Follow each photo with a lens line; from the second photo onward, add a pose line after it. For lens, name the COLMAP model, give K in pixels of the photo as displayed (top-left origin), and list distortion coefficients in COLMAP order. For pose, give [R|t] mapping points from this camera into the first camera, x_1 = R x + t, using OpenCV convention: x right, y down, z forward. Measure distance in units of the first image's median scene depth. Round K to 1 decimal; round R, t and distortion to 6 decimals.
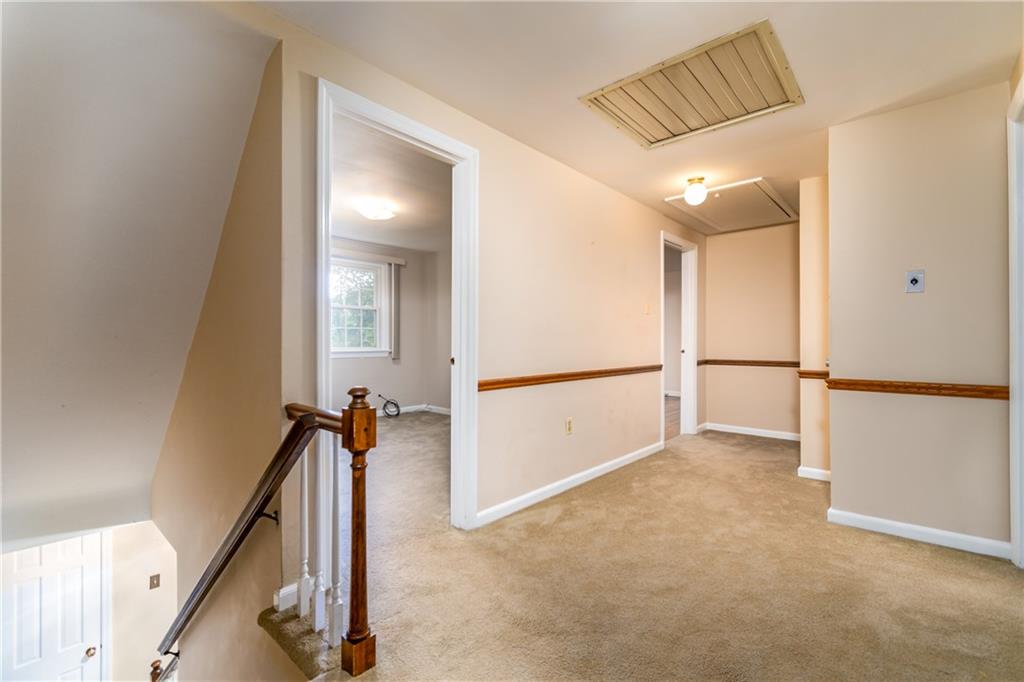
lens RADIAL K [[447.9, 0, 507.6], [0, 447.9, 338.5], [0, 0, 1]] dist [-0.004981, -0.000296]
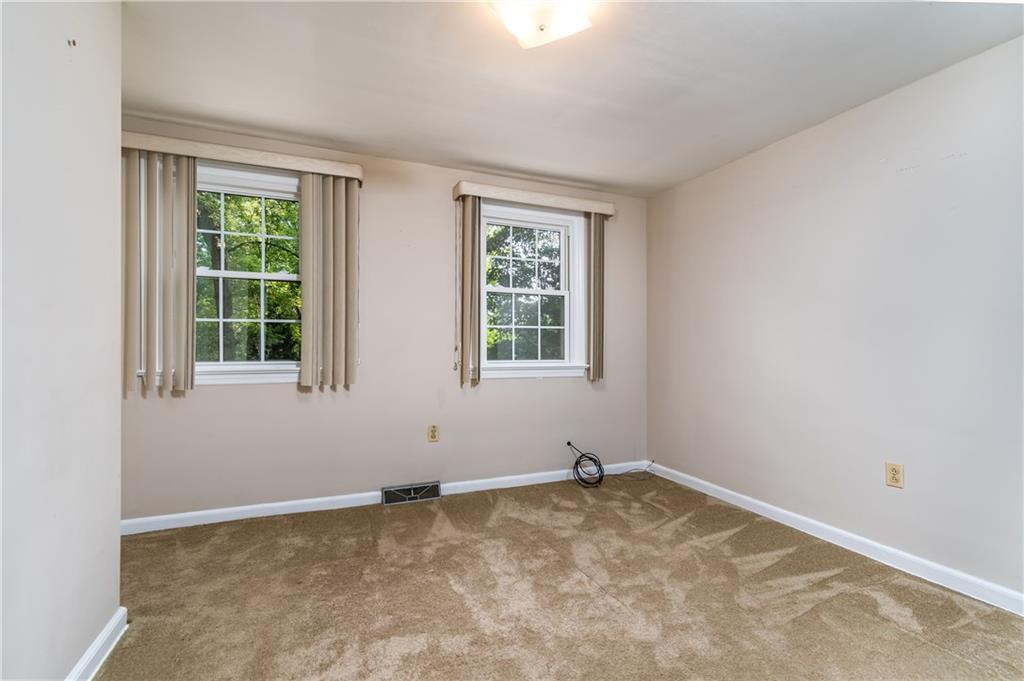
lens RADIAL K [[447.9, 0, 508.5], [0, 447.9, 349.5], [0, 0, 1]] dist [-0.004981, -0.000296]
pose [[0.902362, 0.009017, -0.430884, -0.106843], [-0.006593, 0.999953, 0.007118, 0.002203], [0.430928, -0.003582, 0.902379, 0.440743]]
